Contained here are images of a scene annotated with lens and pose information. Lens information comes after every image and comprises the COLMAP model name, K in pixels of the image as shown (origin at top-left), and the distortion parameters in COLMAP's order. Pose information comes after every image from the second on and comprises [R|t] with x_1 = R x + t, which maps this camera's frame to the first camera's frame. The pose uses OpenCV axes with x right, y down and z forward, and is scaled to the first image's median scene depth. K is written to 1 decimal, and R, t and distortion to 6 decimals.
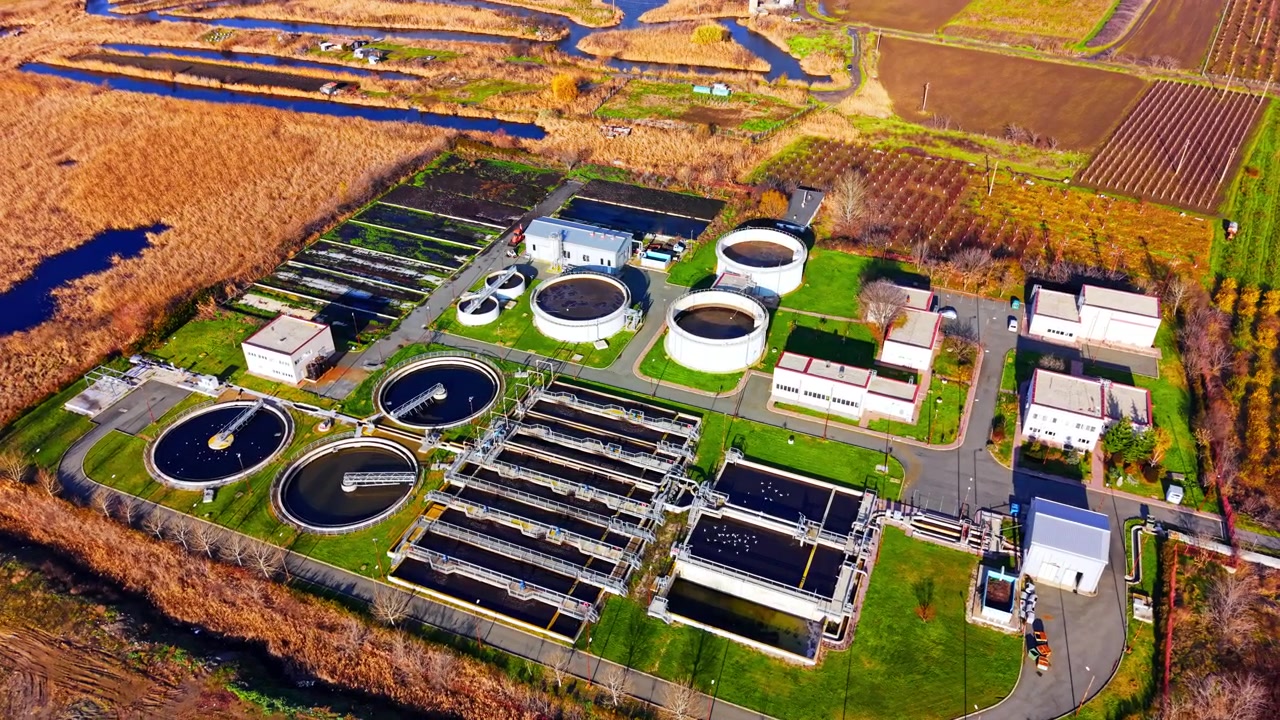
lens RADIAL K [[908.0, 0, 640.0], [0, 908.0, 360.0], [0, 0, 1]] dist [0.036239, -0.002770]
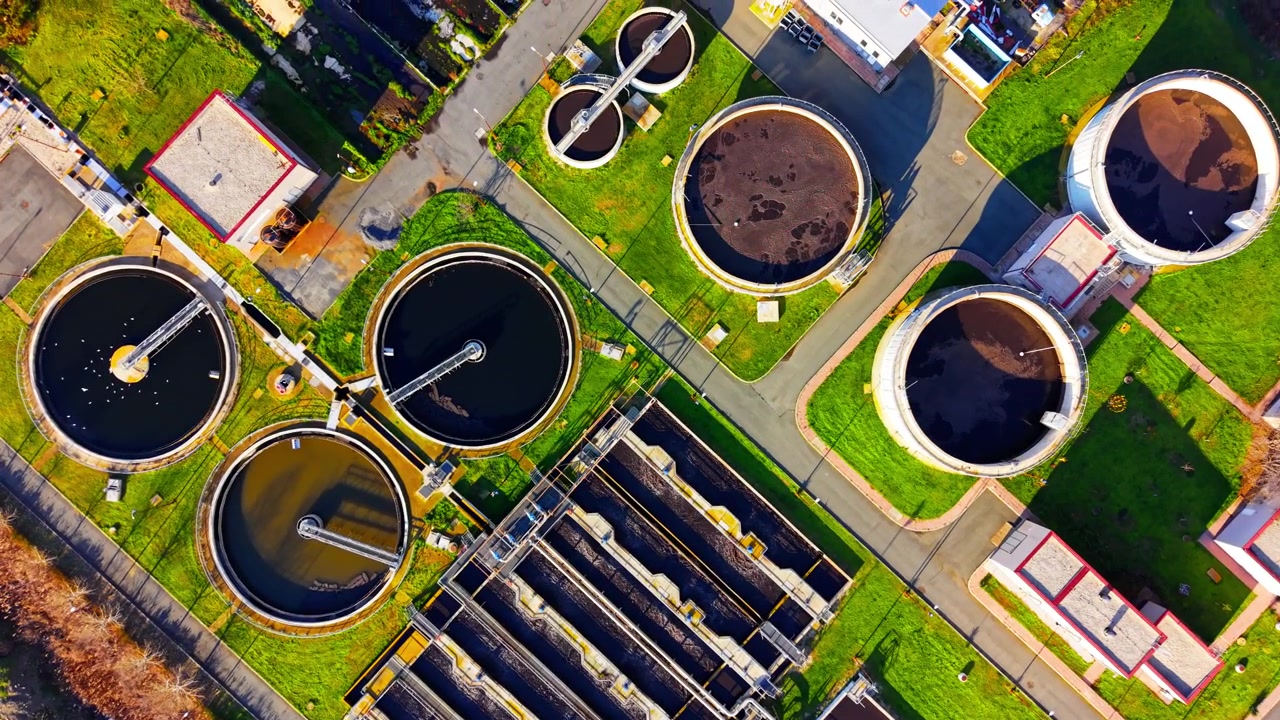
lens RADIAL K [[925.2, 0, 640.0], [0, 925.2, 360.0], [0, 0, 1]] dist [0.019851, 0.000227]
pose [[0.938628, 0.344892, 0.005113, -0.127064], [-0.200998, 0.534854, 0.820690, -0.519884], [0.280315, -0.771350, 0.571351, 0.730316]]
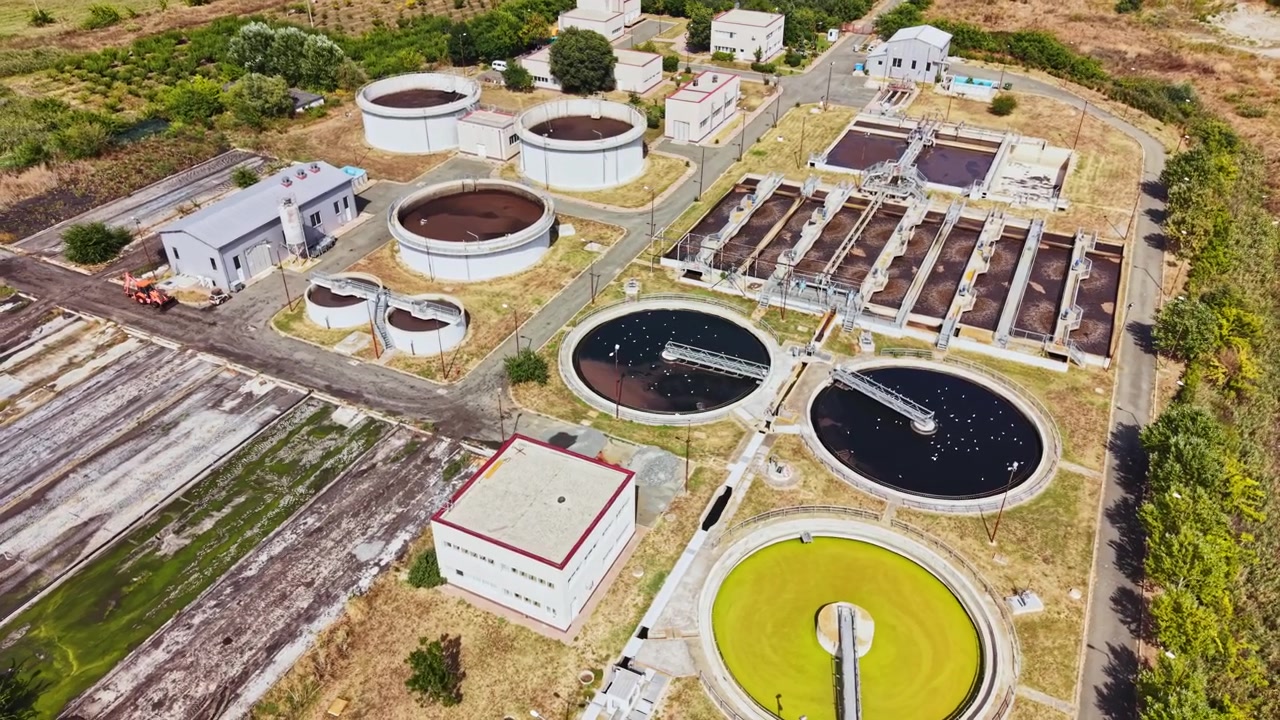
lens RADIAL K [[925.2, 0, 640.0], [0, 925.2, 360.0], [0, 0, 1]] dist [0.019851, 0.000227]
pose [[0.067594, -0.556395, 0.828164, -0.758645], [0.562505, 0.706813, 0.428955, -0.240127], [-0.824026, 0.436852, 0.360751, 0.868514]]
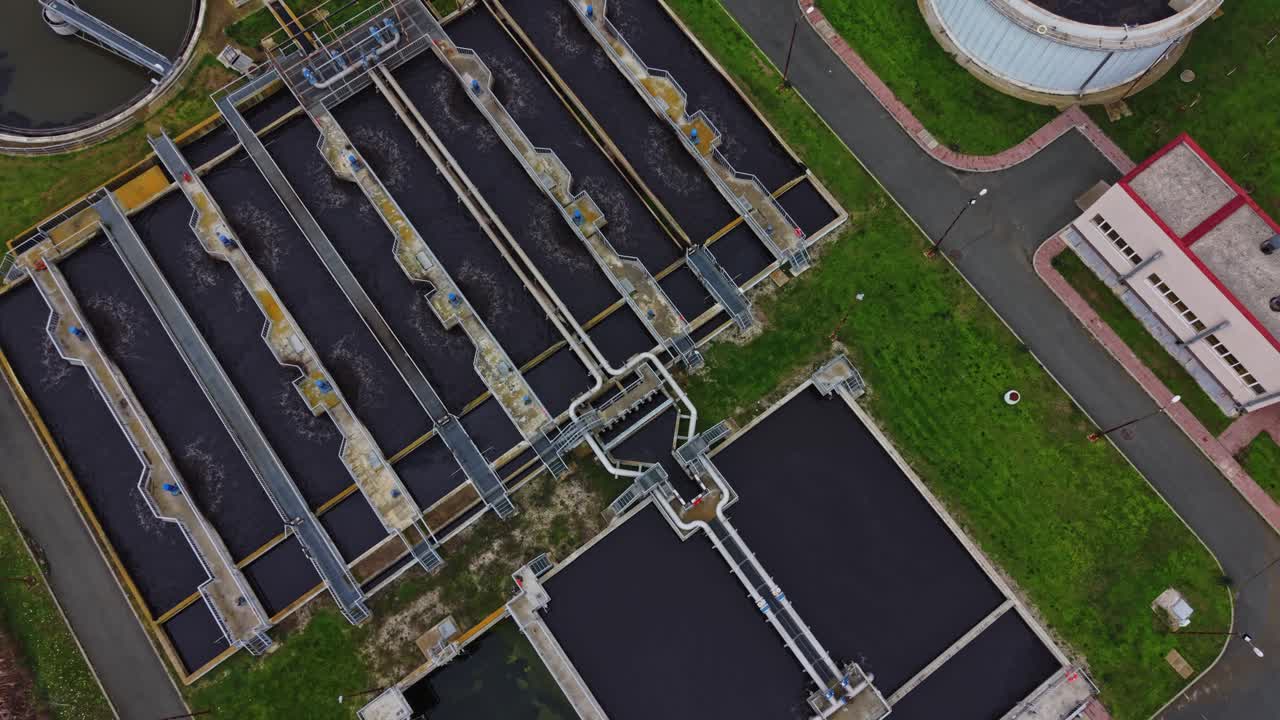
lens RADIAL K [[925.2, 0, 640.0], [0, 925.2, 360.0], [0, 0, 1]] dist [0.019851, 0.000227]
pose [[0.854527, 0.497642, -0.148782, 0.083397], [-0.295036, 0.700801, 0.649486, -0.127075], [0.427478, -0.511107, 0.745676, 0.649127]]
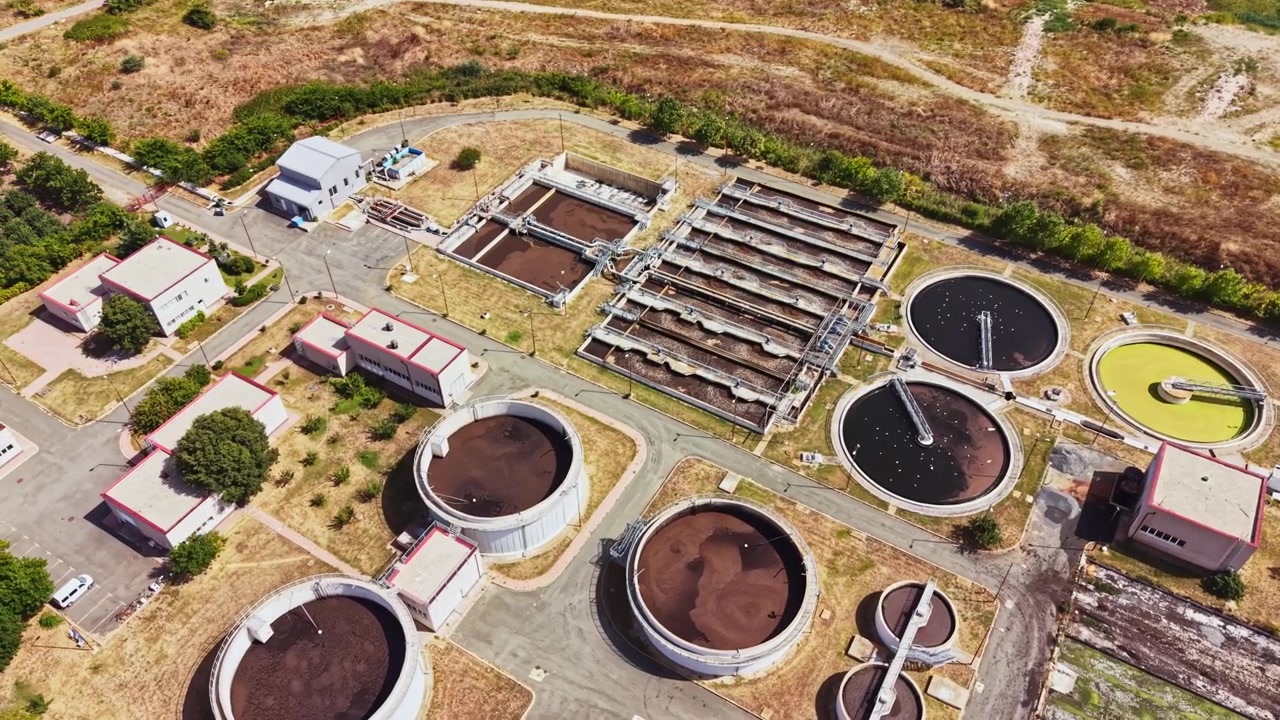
lens RADIAL K [[912.2, 0, 640.0], [0, 912.2, 360.0], [0, 0, 1]] dist [0.005584, -0.006894]
pose [[-0.990211, -0.095661, 0.101639, -0.071702], [0.082717, 0.184358, 0.979372, -0.739627], [-0.112426, 0.978193, -0.174640, 1.170261]]
